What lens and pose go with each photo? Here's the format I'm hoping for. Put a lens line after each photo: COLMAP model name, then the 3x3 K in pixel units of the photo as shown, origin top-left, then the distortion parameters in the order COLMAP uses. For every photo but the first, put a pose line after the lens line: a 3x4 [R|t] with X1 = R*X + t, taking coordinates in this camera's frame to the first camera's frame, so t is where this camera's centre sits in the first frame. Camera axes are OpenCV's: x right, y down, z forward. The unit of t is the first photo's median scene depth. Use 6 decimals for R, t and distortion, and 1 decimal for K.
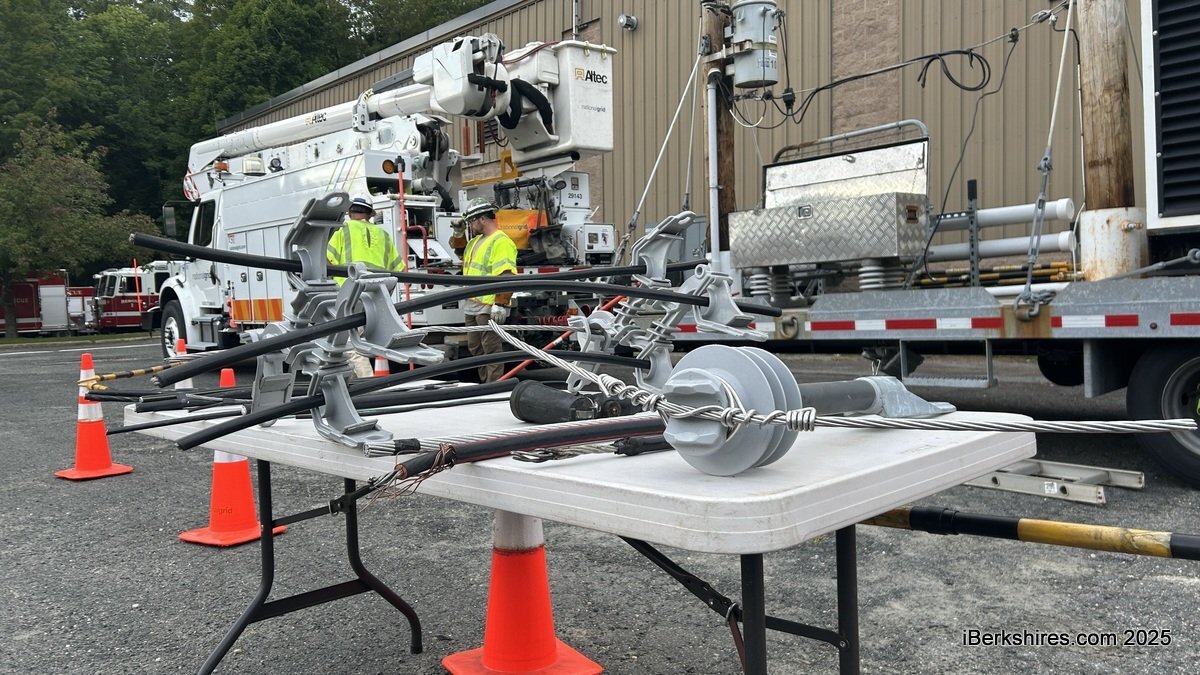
lens RADIAL K [[903.8, 0, 595.3], [0, 903.8, 340.7], [0, 0, 1]] dist [0.057179, -0.060834]
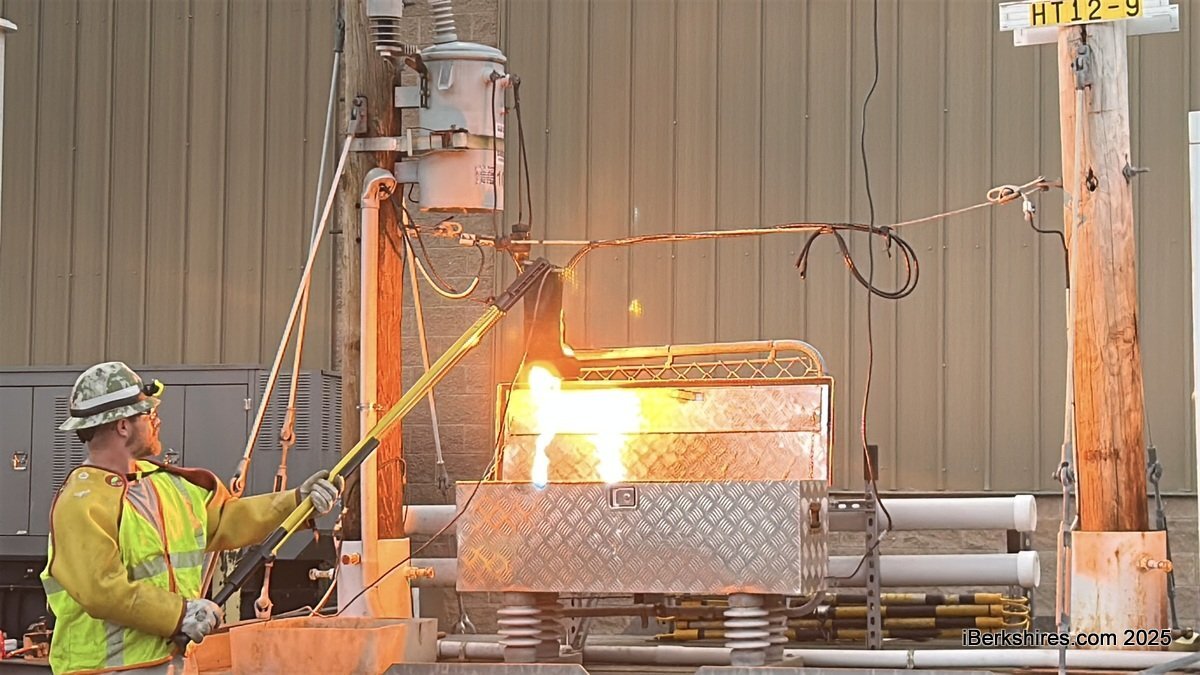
lens RADIAL K [[2572.3, 0, 600.0], [0, 2572.3, 337.5], [0, 0, 1]] dist [0.128042, 0.409695]
pose [[0.895380, 0.065769, 0.440420, -0.270922], [-0.014178, 0.992742, -0.119426, -0.032733], [-0.445078, 0.100687, 0.889813, -0.206673]]
